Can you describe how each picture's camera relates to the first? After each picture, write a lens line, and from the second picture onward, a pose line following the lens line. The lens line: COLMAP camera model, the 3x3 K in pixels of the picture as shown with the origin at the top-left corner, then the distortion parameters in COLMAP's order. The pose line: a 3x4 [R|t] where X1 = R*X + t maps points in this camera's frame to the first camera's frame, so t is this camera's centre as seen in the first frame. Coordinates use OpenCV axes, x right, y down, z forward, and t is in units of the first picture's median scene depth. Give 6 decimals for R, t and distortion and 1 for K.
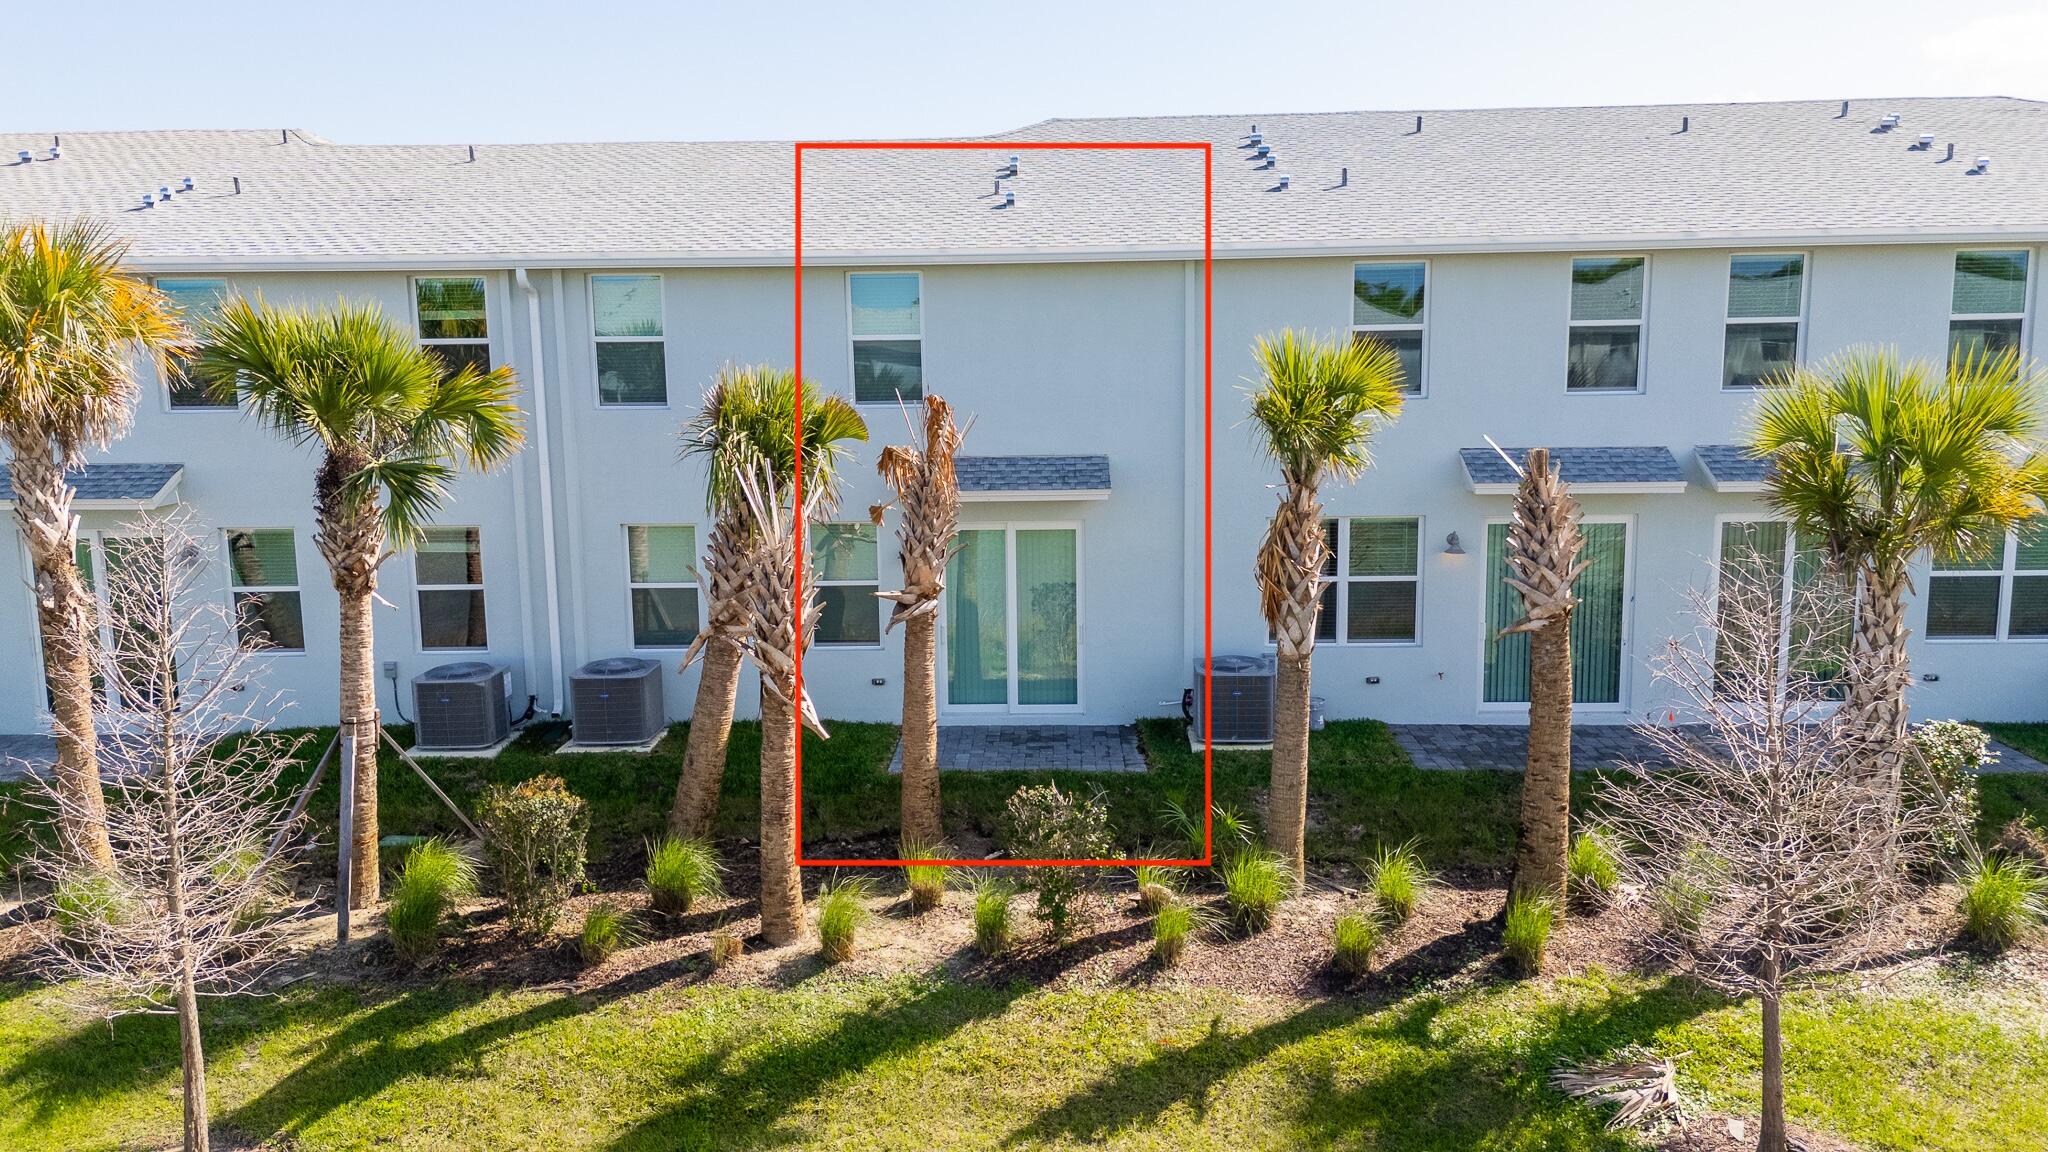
lens RADIAL K [[1516.9, 0, 1024.0], [0, 1516.9, 576.0], [0, 0, 1]] dist [0.033766, -0.002035]
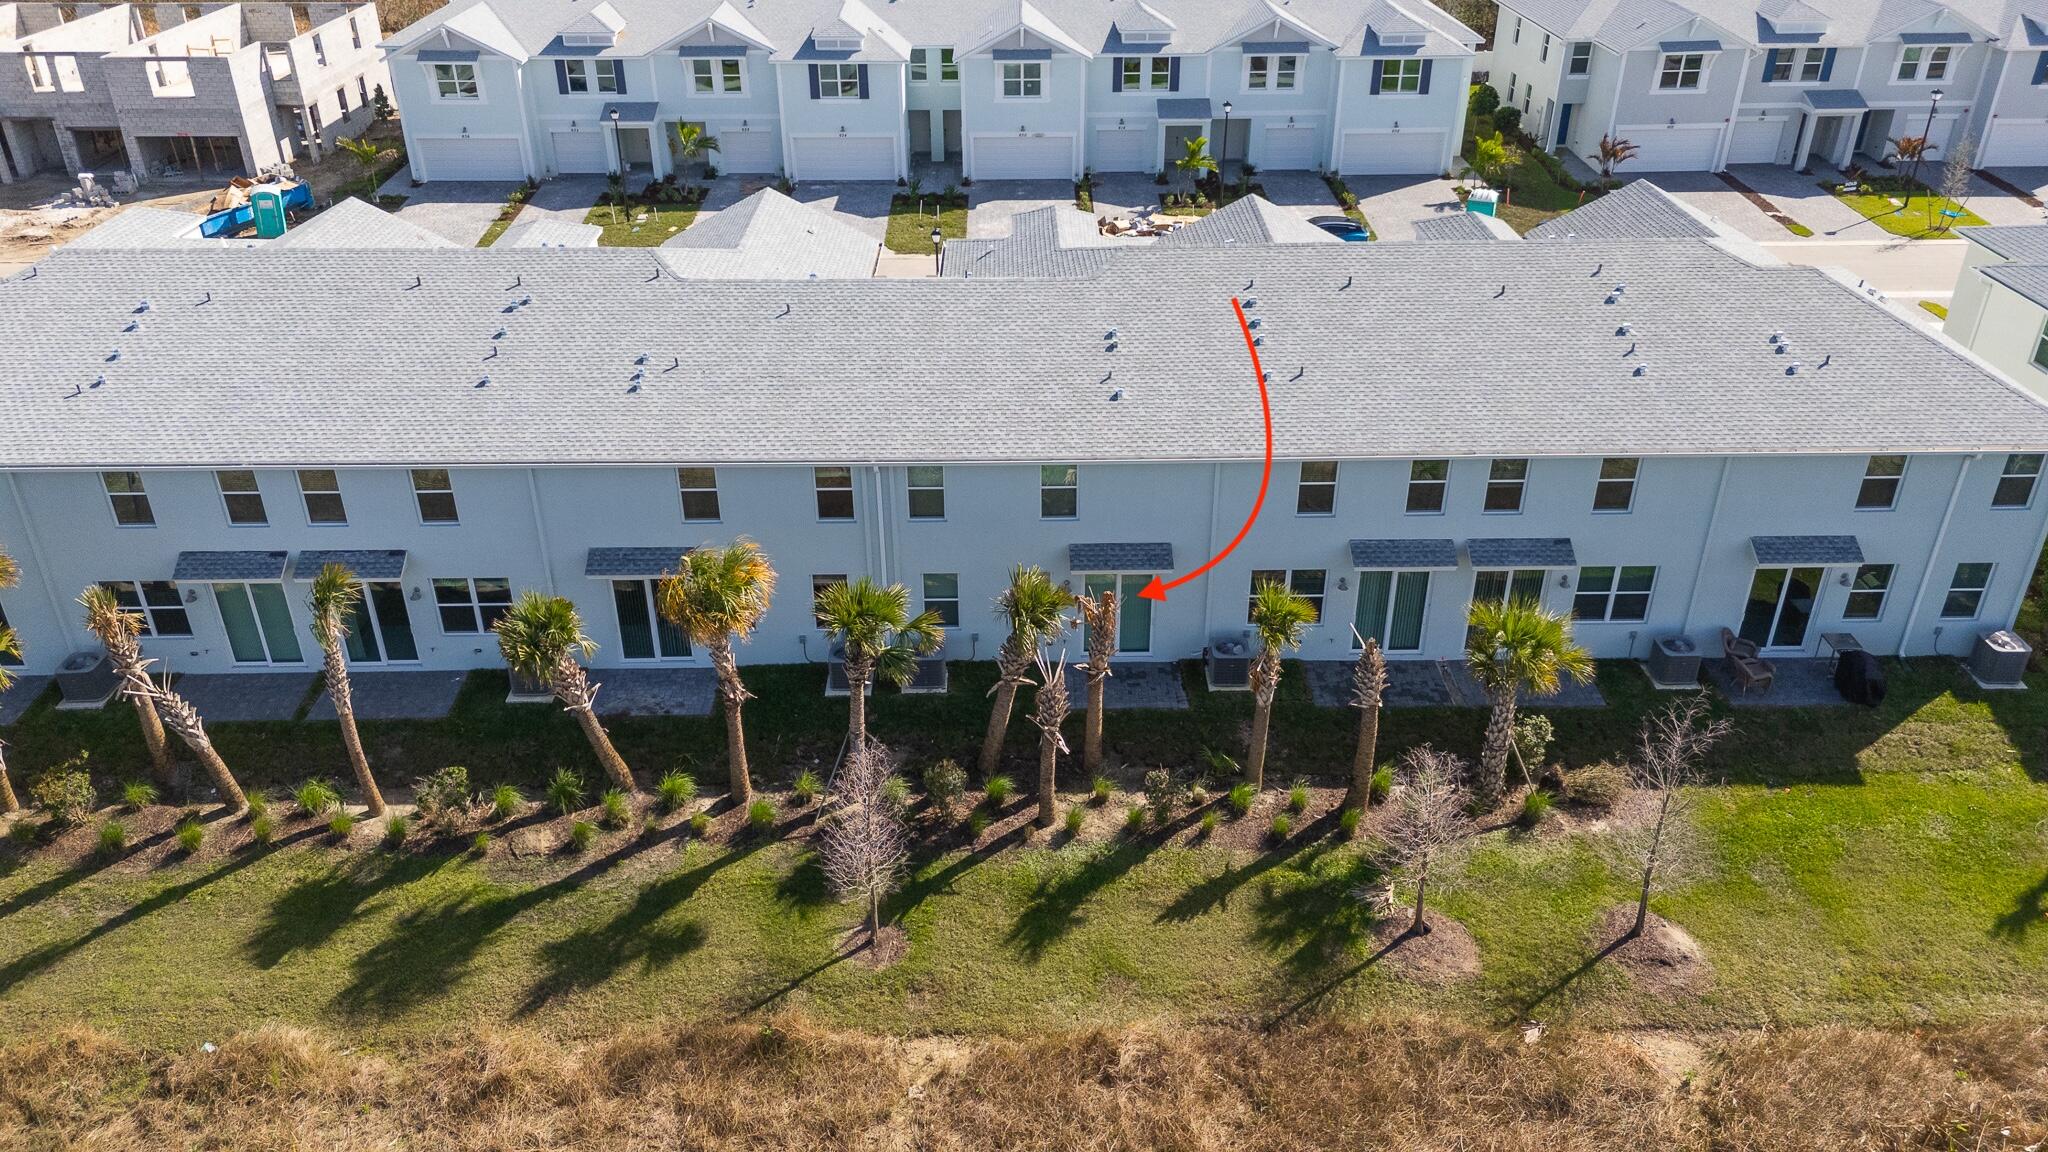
lens RADIAL K [[1500.5, 0, 1009.1], [0, 1500.5, 579.6], [0, 0, 1]] dist [0.044736, -0.011537]
pose [[0.999125, -0.009781, 0.040654, -0.326129], [-0.005593, 0.932263, 0.361737, -1.025796], [-0.041439, -0.361648, 0.931393, -1.133887]]
